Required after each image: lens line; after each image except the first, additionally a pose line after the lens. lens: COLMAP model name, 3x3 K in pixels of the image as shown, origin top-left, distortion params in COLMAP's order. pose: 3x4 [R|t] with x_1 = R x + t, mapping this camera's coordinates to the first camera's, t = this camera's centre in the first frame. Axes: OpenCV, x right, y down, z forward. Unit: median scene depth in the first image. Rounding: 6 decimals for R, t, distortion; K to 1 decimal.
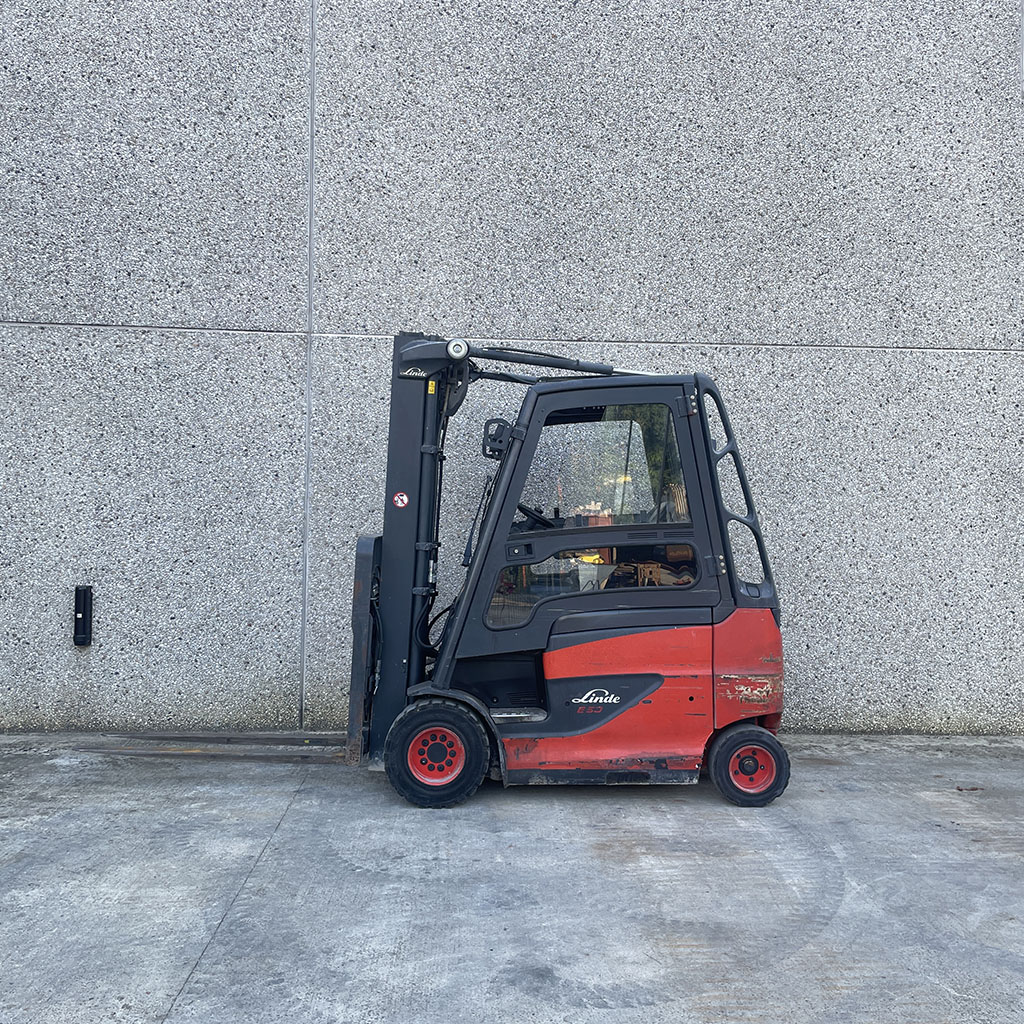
lens RADIAL K [[1034.8, 0, 517.7], [0, 1034.8, 500.3], [0, 0, 1]] dist [0.093960, -0.127861]
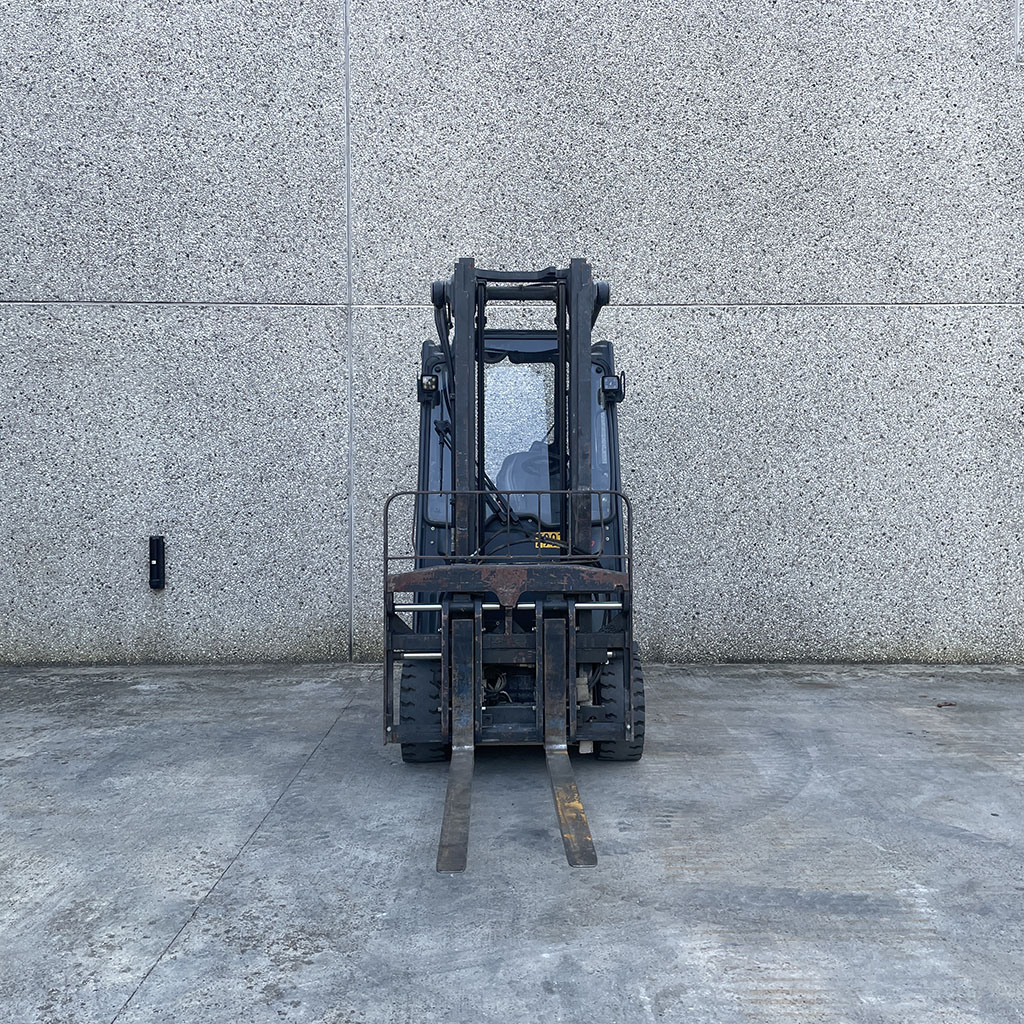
lens RADIAL K [[1035.8, 0, 516.7], [0, 1035.8, 502.3], [0, 0, 1]] dist [0.090695, -0.123809]
pose [[0.998308, -0.015356, -0.056076, 0.034690], [0.017393, 0.999199, 0.036032, 0.011201], [0.055478, -0.036947, 0.997776, -0.095432]]
